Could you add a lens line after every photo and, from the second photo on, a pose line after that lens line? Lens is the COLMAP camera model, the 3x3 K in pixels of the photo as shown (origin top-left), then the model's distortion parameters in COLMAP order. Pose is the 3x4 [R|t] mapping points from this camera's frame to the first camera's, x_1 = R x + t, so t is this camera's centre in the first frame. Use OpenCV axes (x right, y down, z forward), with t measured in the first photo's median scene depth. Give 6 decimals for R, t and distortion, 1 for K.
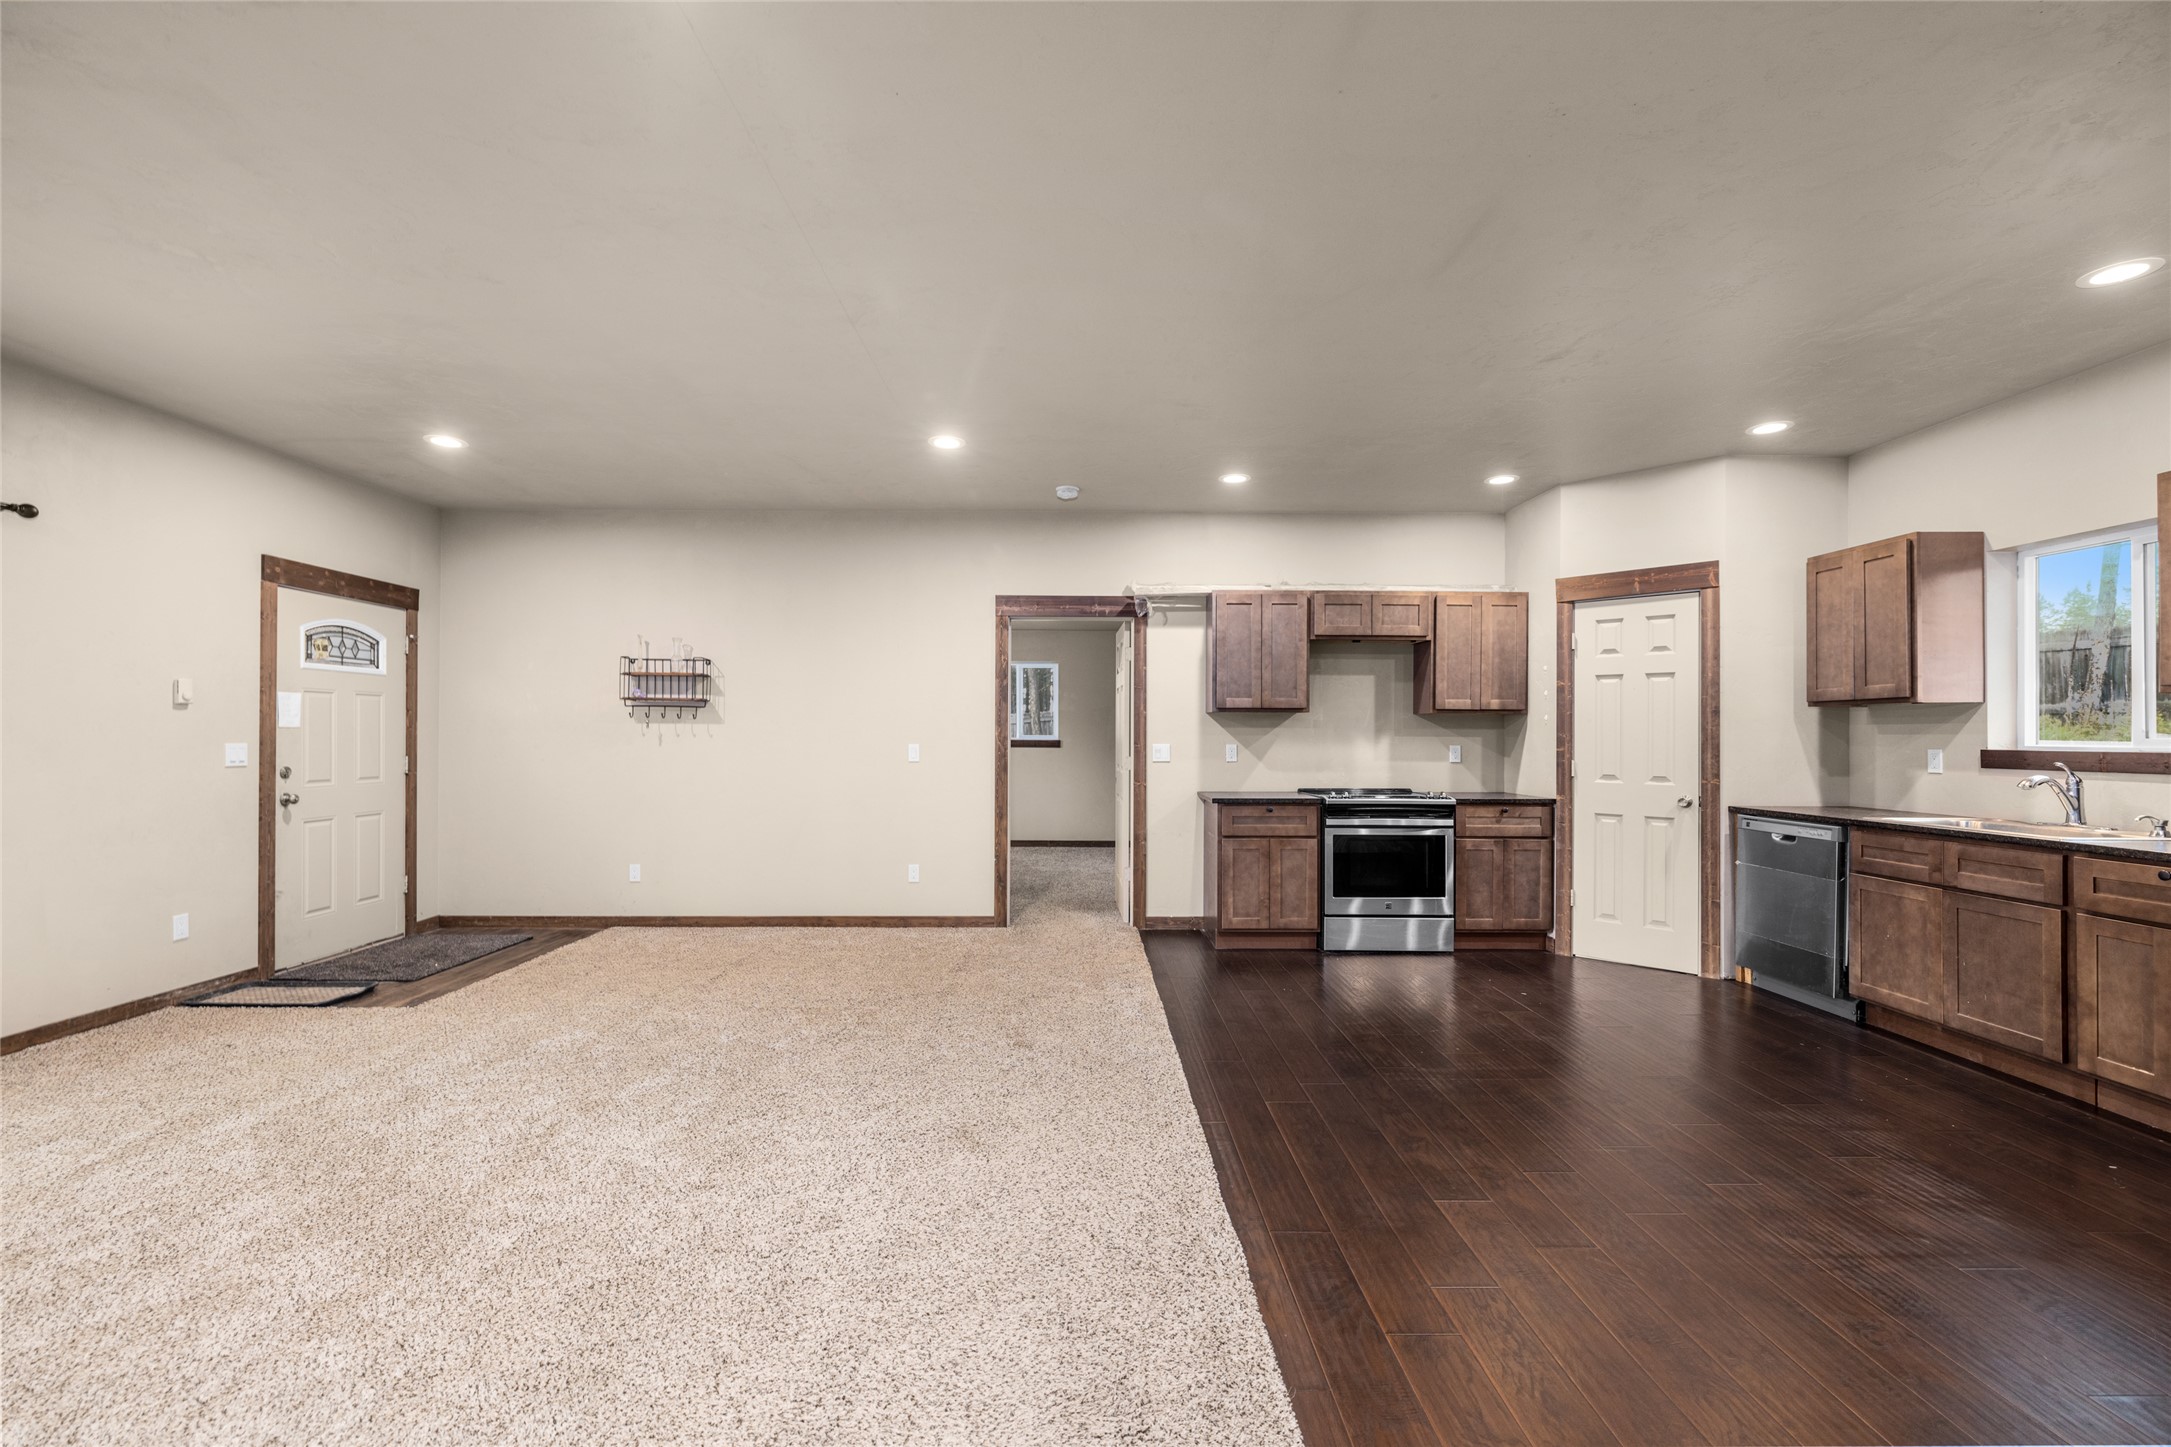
lens RADIAL K [[905.4, 0, 1086.1], [0, 905.4, 729.3], [0, 0, 1]] dist [-0.000143, -0.000025]
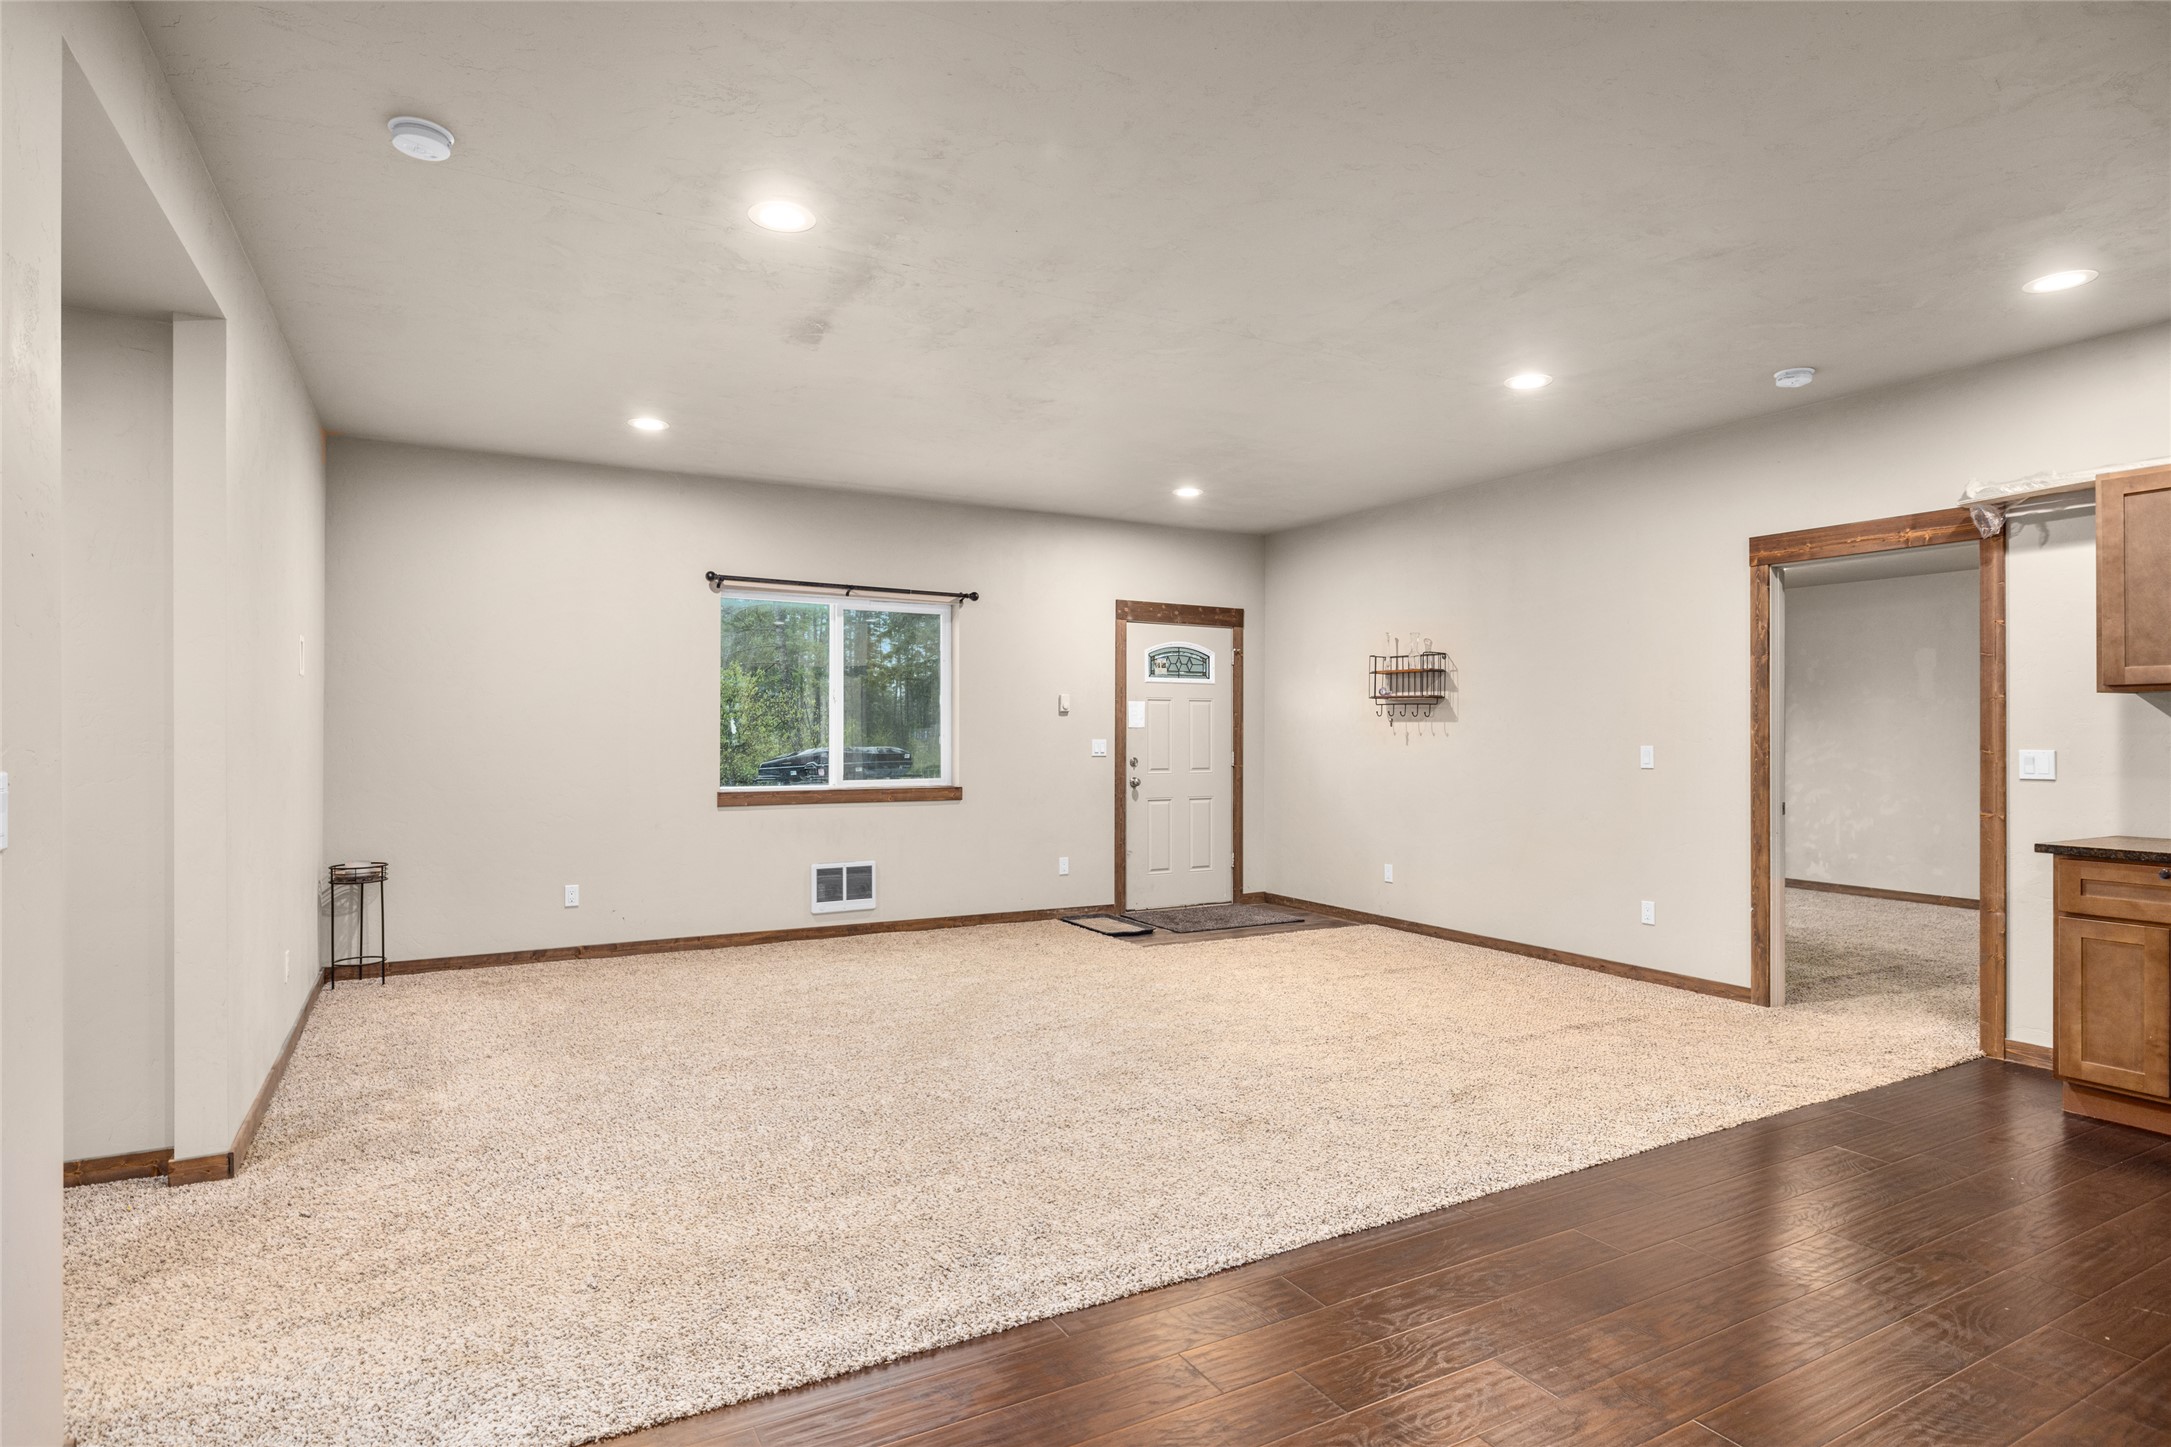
lens RADIAL K [[1139.0, 0, 1078.3], [0, 1139.0, 729.7], [0, 0, 1]] dist [-0.001465, 0.000371]
pose [[0.477852, -0.002963, -0.878435, 0.488769], [0.003986, 0.999991, -0.001205, 0.002113], [0.878431, -0.002926, 0.477859, 0.120248]]
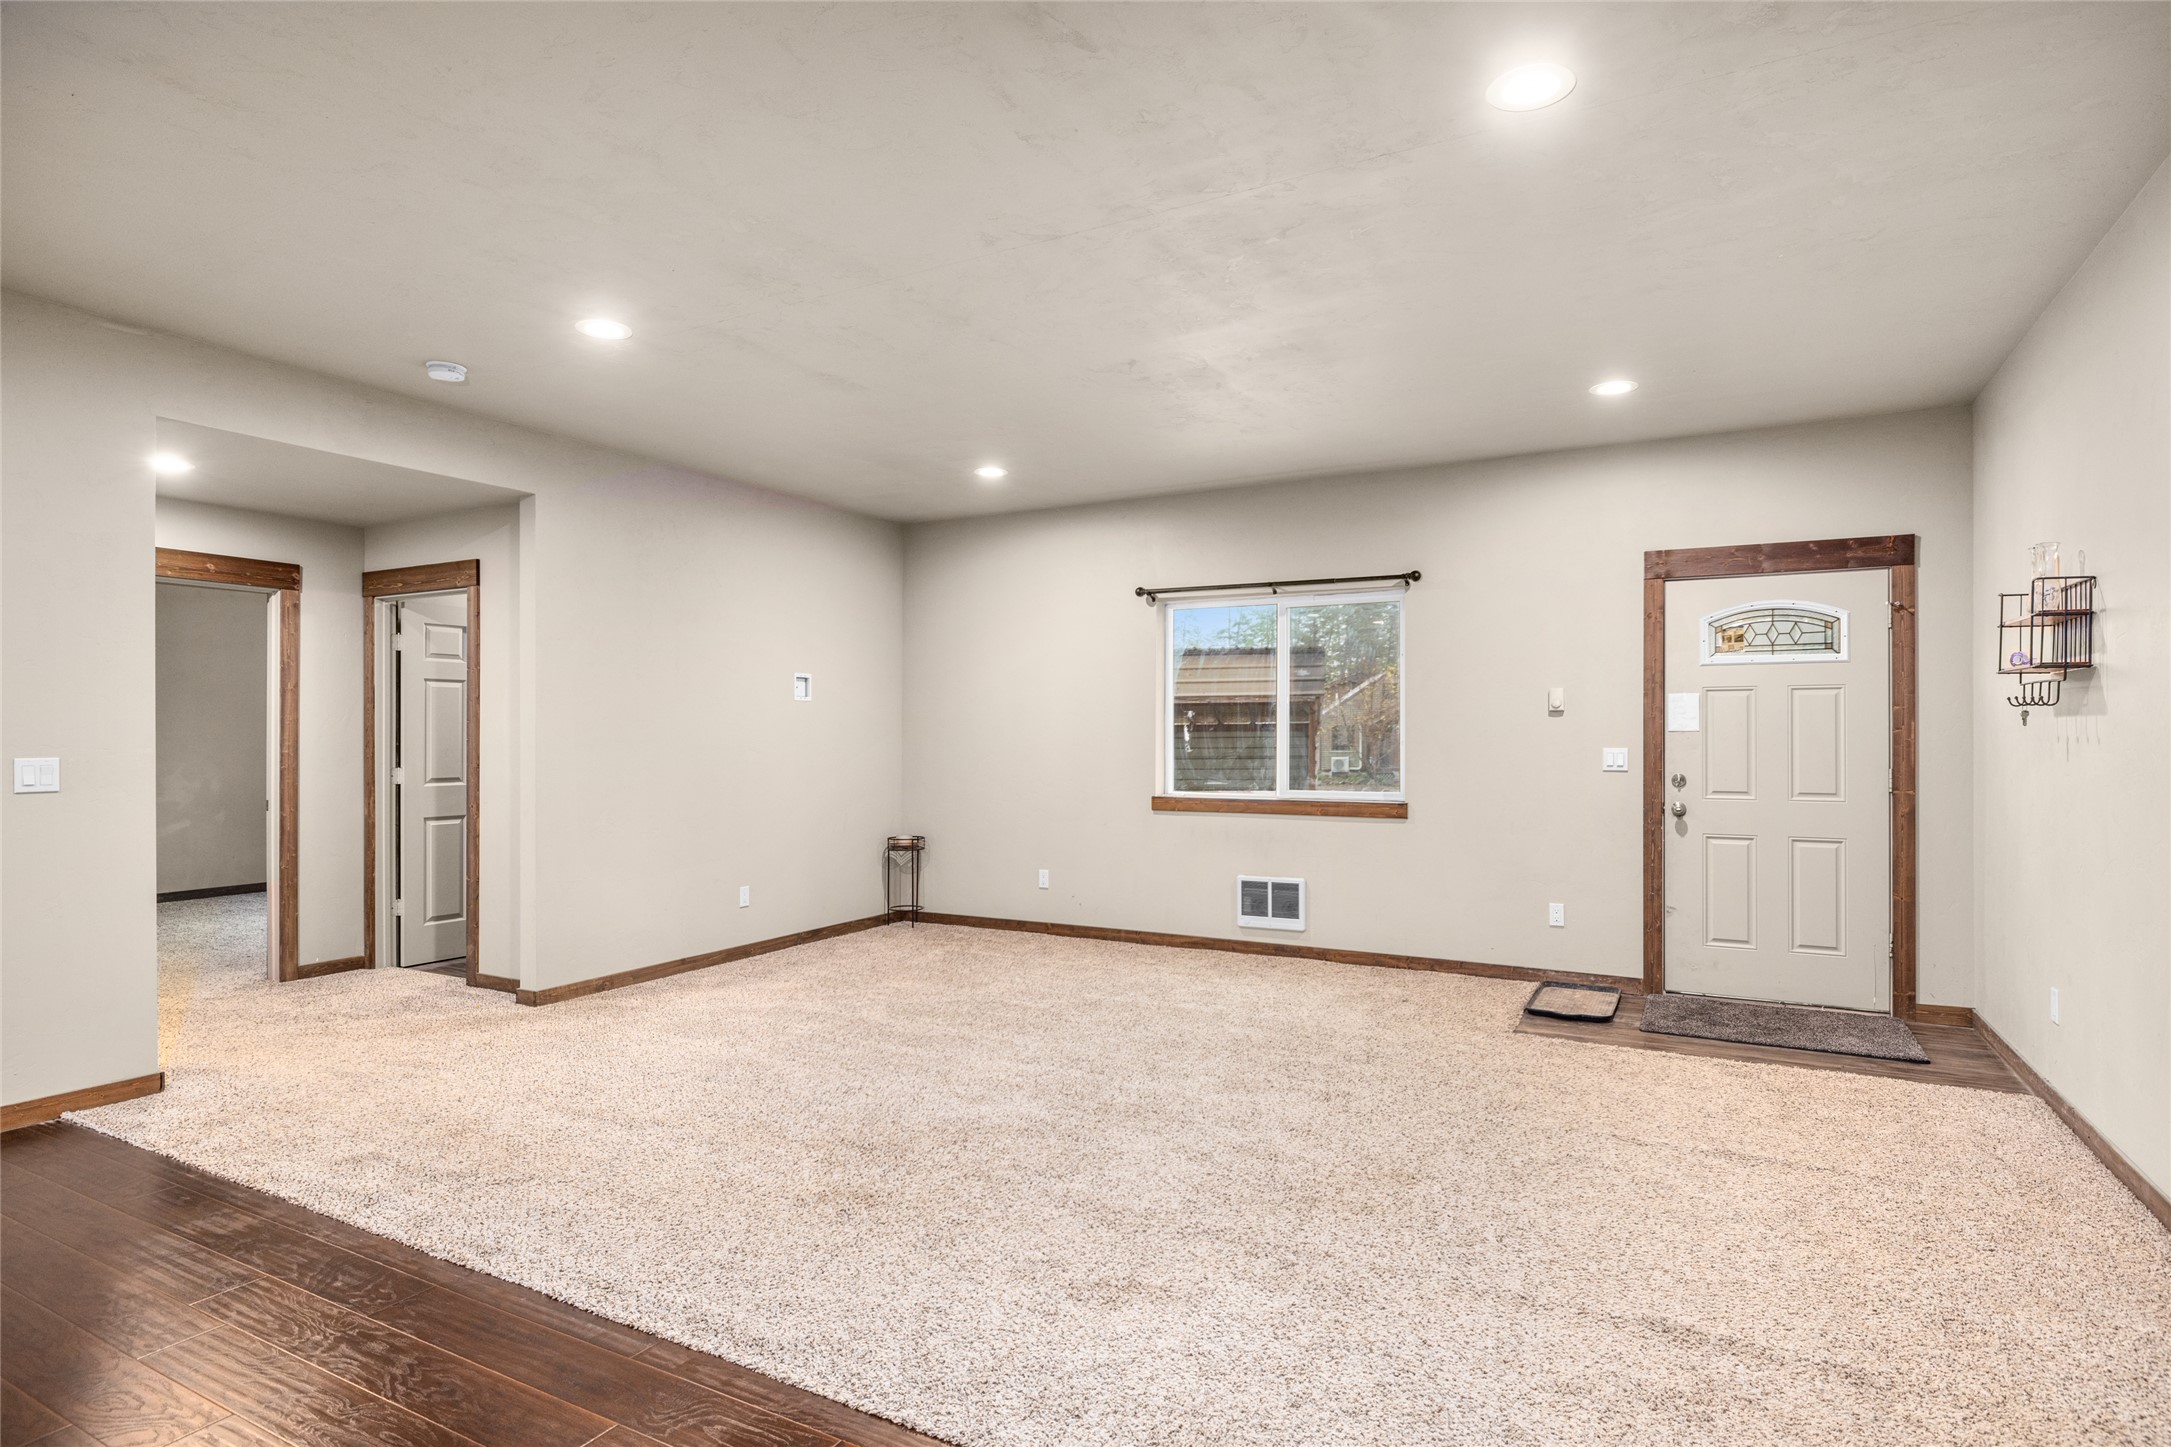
lens RADIAL K [[1139.0, 0, 1078.3], [0, 1139.0, 729.7], [0, 0, 1]] dist [-0.001465, 0.000371]
pose [[-0.489468, -0.007726, -0.871987, 0.388684], [0.005315, 0.999916, -0.011843, 0.006055], [0.872005, -0.010432, -0.489385, 0.935807]]
